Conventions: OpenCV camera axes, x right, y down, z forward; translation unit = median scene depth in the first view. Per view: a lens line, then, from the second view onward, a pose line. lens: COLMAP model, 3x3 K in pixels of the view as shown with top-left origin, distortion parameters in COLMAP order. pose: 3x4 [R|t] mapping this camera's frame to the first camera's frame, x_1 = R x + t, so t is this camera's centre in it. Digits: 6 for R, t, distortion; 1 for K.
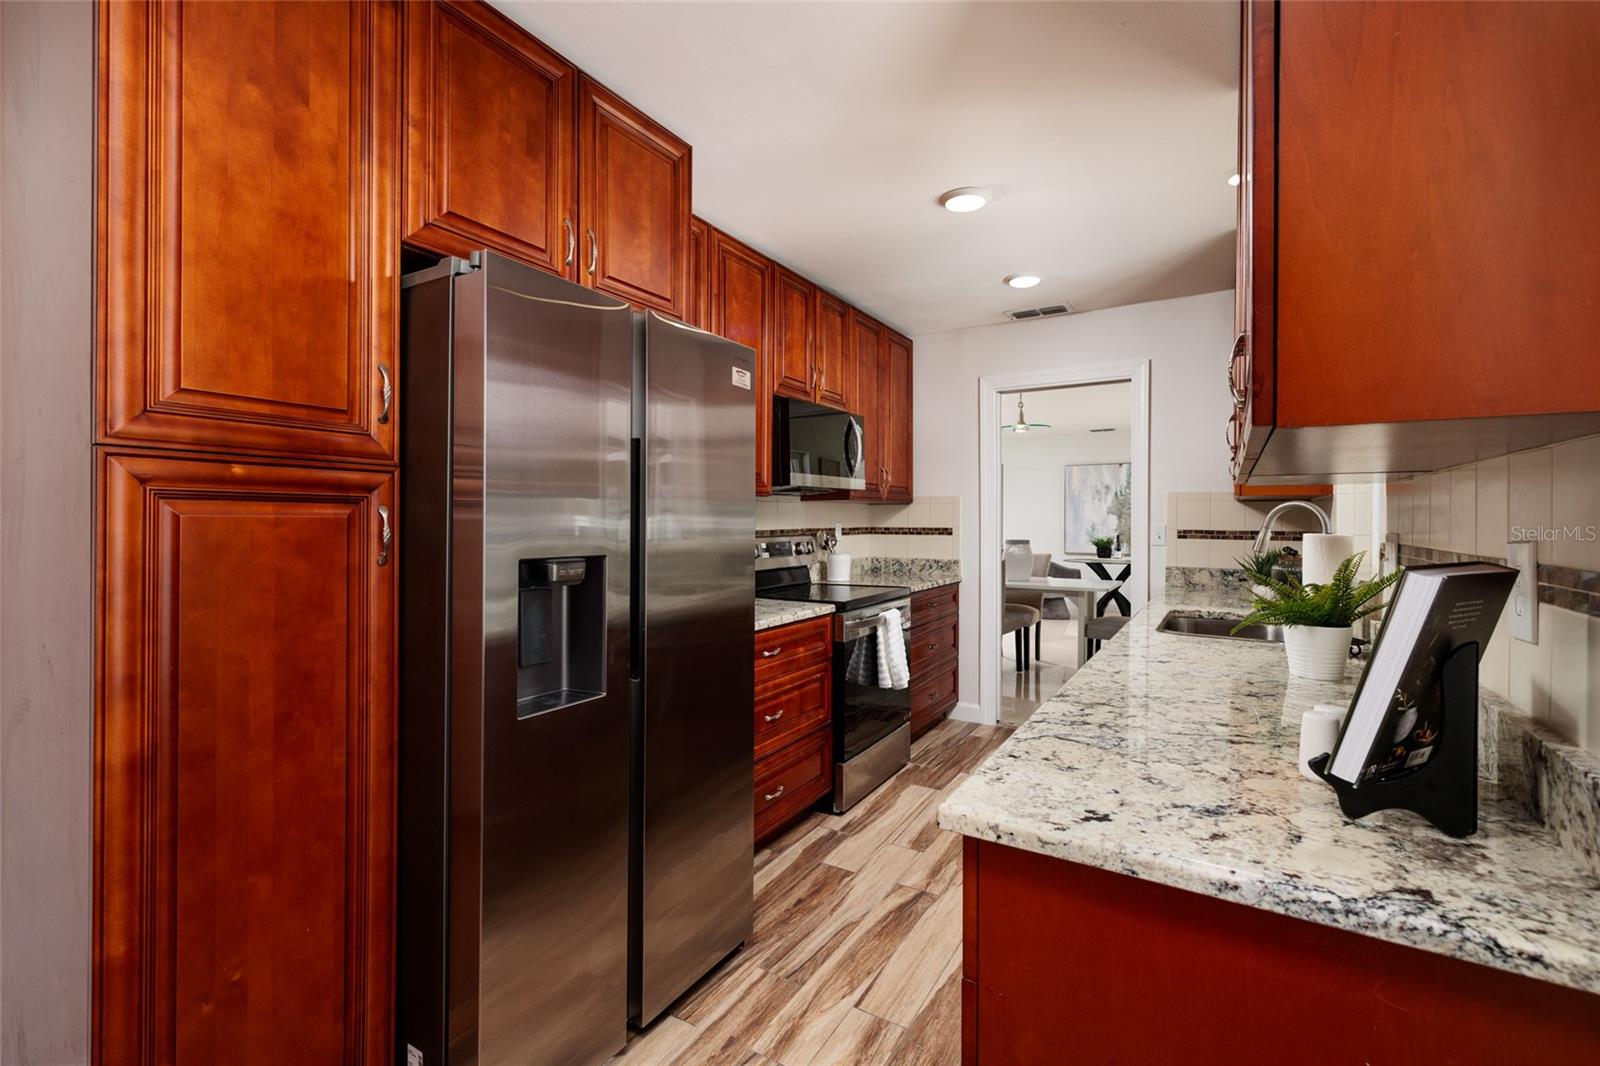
lens RADIAL K [[700.1, 0, 775.2], [0, 700.1, 522.6], [0, 0, 1]] dist [0.000516, 0.000114]
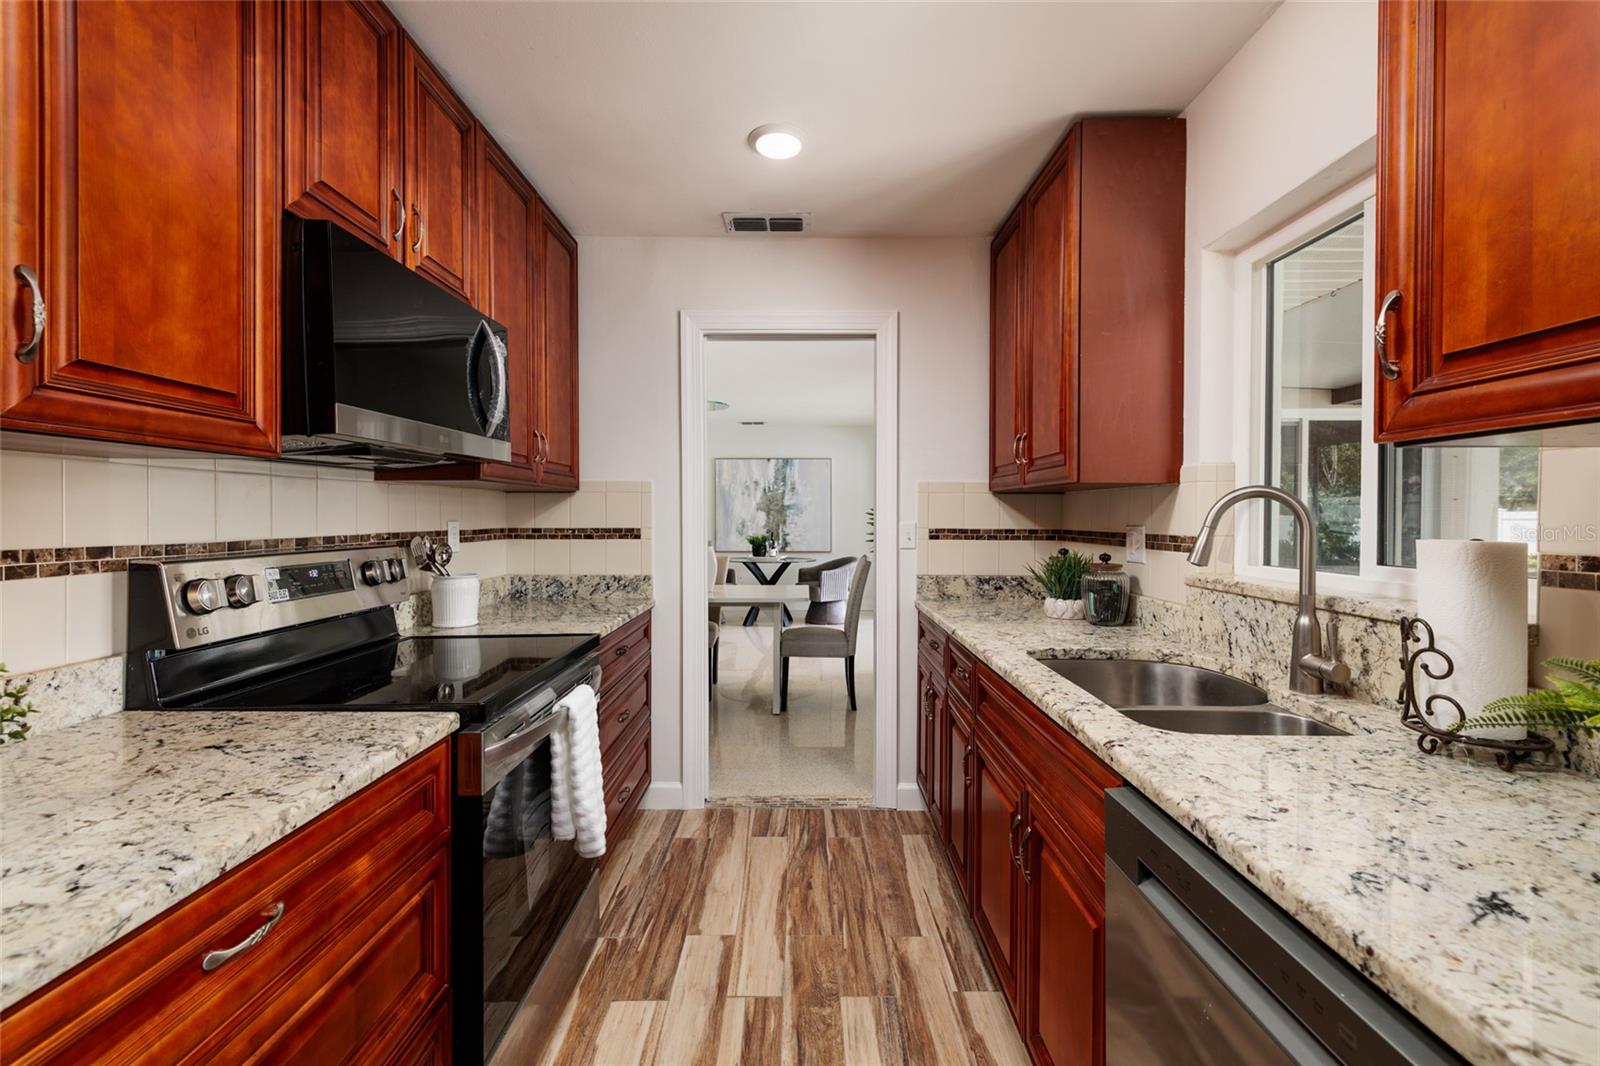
lens RADIAL K [[687.5, 0, 801.9], [0, 687.5, 521.6], [0, 0, 1]] dist [0.003798, 0.001106]
pose [[0.840196, -0.005249, 0.542258, 0.026563], [0.003426, 0.999985, 0.004372, -0.001680], [-0.542272, -0.001815, 0.840201, 0.414951]]
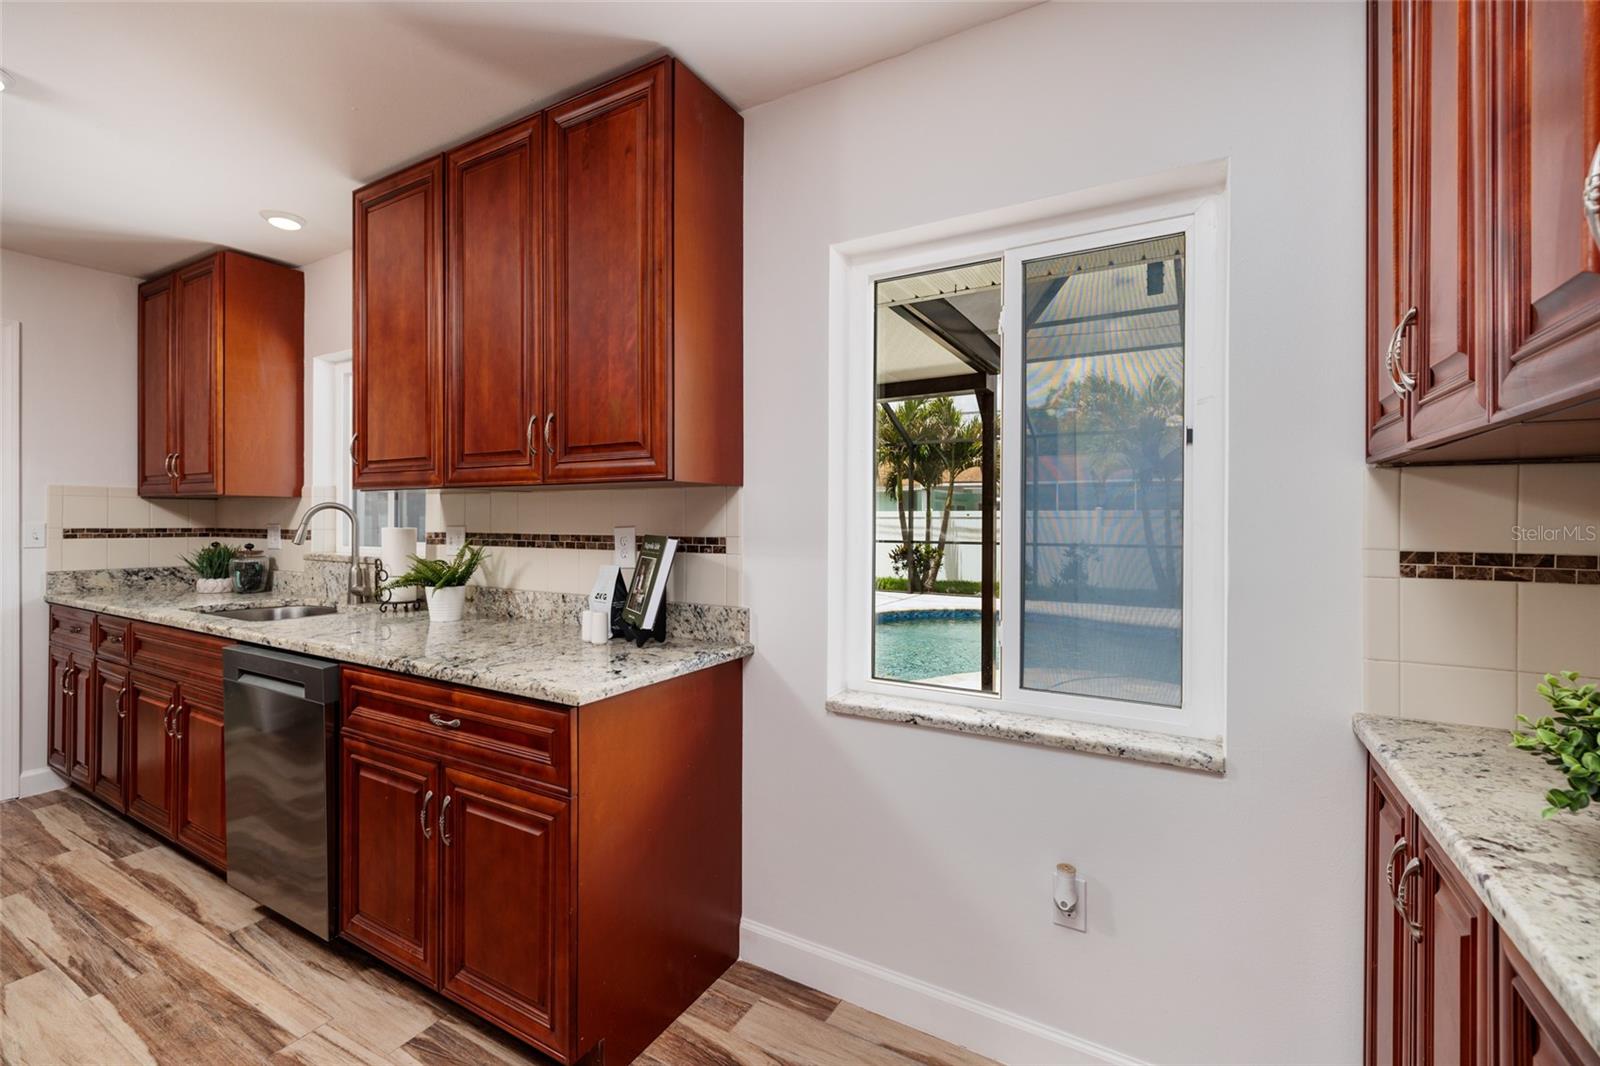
lens RADIAL K [[687.5, 0, 801.9], [0, 687.5, 521.6], [0, 0, 1]] dist [0.003798, 0.001106]
pose [[-0.049164, -0.006038, 0.998772, -0.322958], [0.001956, 0.999979, 0.006142, -0.001795], [-0.998789, 0.002256, -0.049151, 0.126547]]
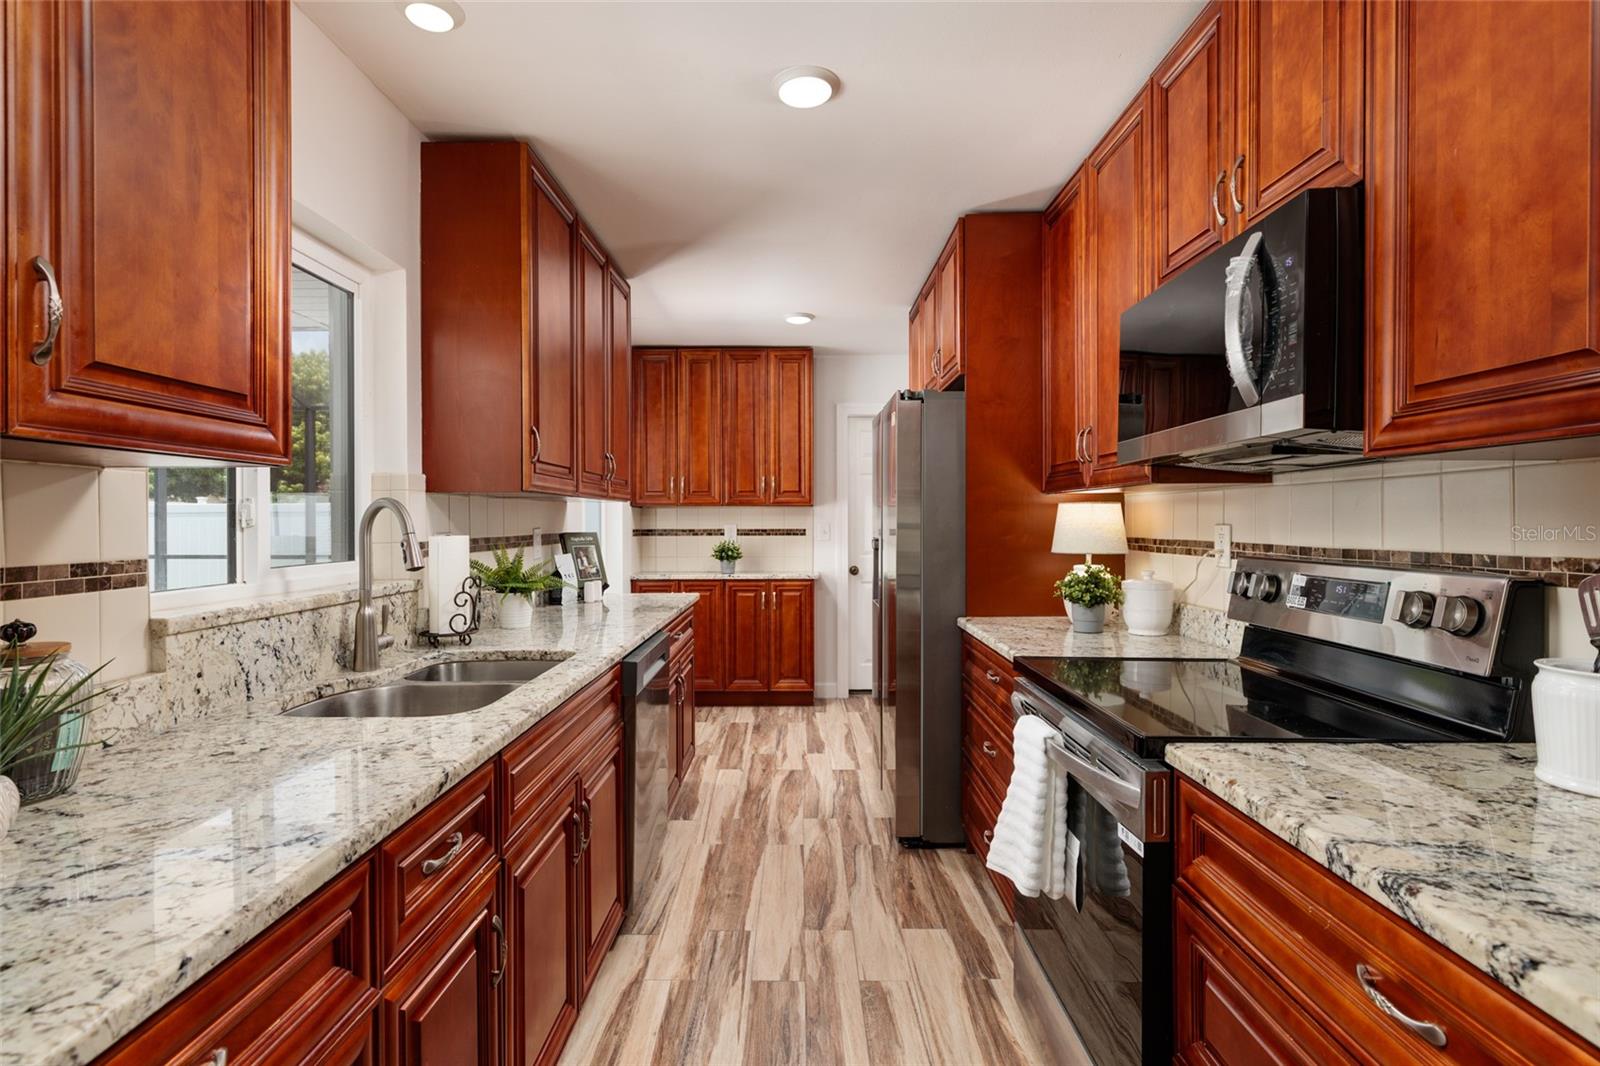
lens RADIAL K [[770.7, 0, 800.0], [0, 770.7, 533.0], [0, 0, 1]] dist [0.000152, 0.000011]
pose [[-0.840377, 0.009008, -0.541927, 0.487918], [-0.002807, 0.999776, 0.020972, -0.007551], [0.541995, 0.019146, -0.840164, 1.146540]]
